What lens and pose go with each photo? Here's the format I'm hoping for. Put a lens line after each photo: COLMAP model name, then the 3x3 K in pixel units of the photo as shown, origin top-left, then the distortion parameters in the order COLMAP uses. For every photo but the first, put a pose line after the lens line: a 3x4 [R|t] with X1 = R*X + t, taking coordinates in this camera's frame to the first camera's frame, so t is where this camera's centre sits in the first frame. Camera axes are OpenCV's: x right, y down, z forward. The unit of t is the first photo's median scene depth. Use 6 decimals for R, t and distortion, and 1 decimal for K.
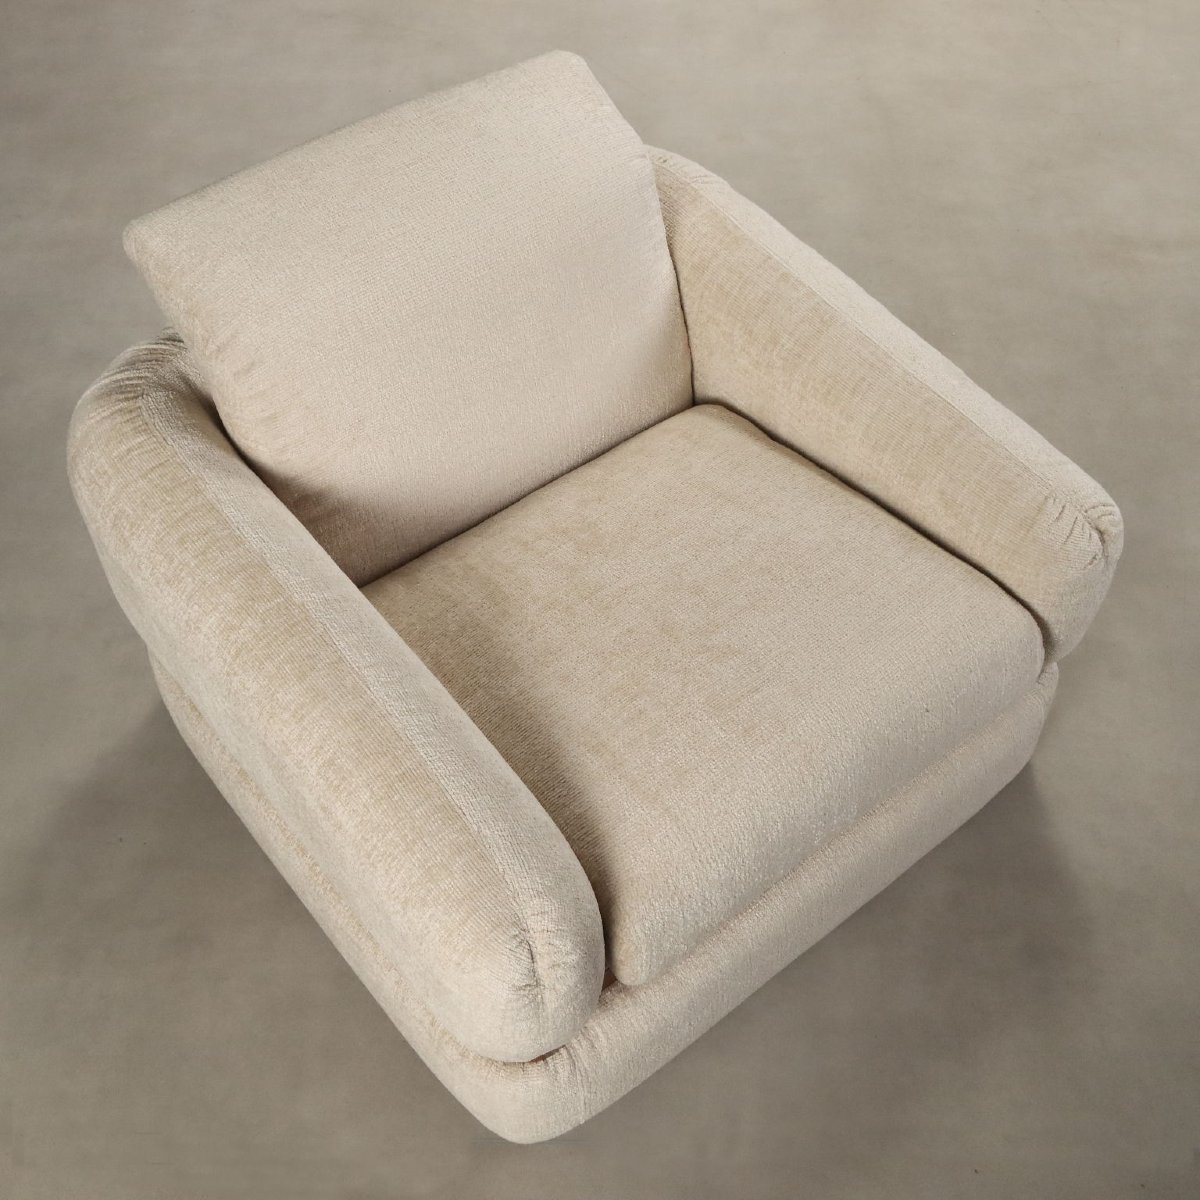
lens RADIAL K [[1428.6, 0, 602.5], [0, 1428.6, 597.4], [0, 0, 1]] dist [-0.019987, 0.000000]
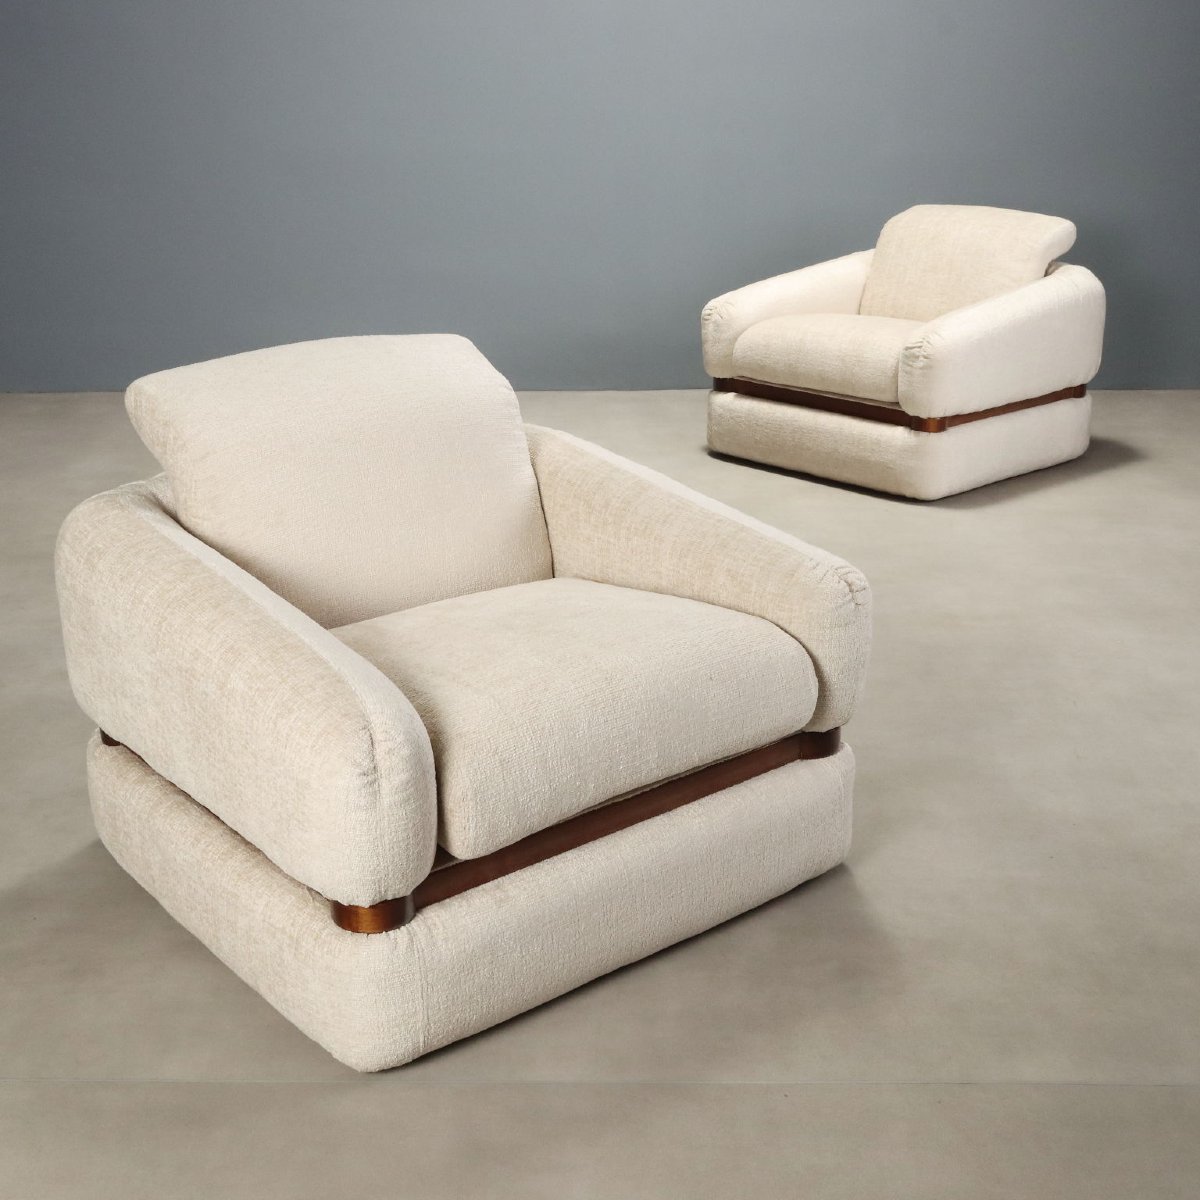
lens RADIAL K [[1529.5, 0, 598.7], [0, 1529.5, 605.6], [0, 0, 1]] dist [-0.025408, 0.000000]
pose [[0.999988, 0.000126, 0.004954, 0.115536], [0.002388, 0.863681, -0.504033, 0.664317], [-0.004342, 0.504038, 0.863670, -0.182165]]
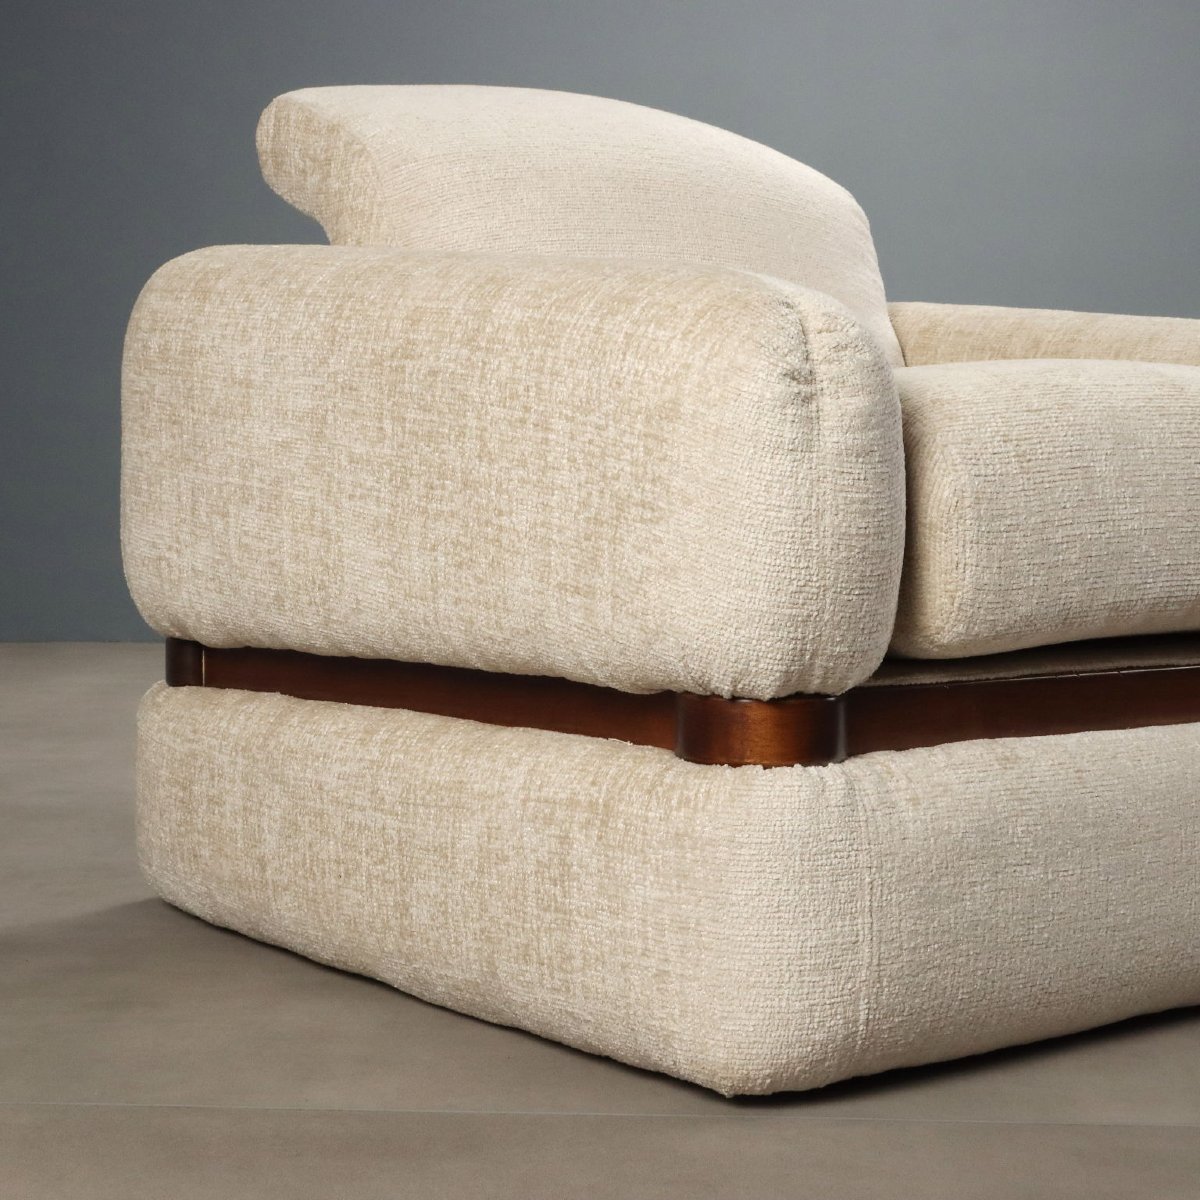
lens RADIAL K [[2015.3, 0, 603.3], [0, 2015.3, 601.6], [0, 0, 1]] dist [-0.037078, 0.000000]
pose [[0.999327, 0.014787, -0.033580, -0.085239], [-0.034541, 0.687835, -0.725045, 0.792733], [0.012377, 0.725717, 0.687882, 0.376534]]
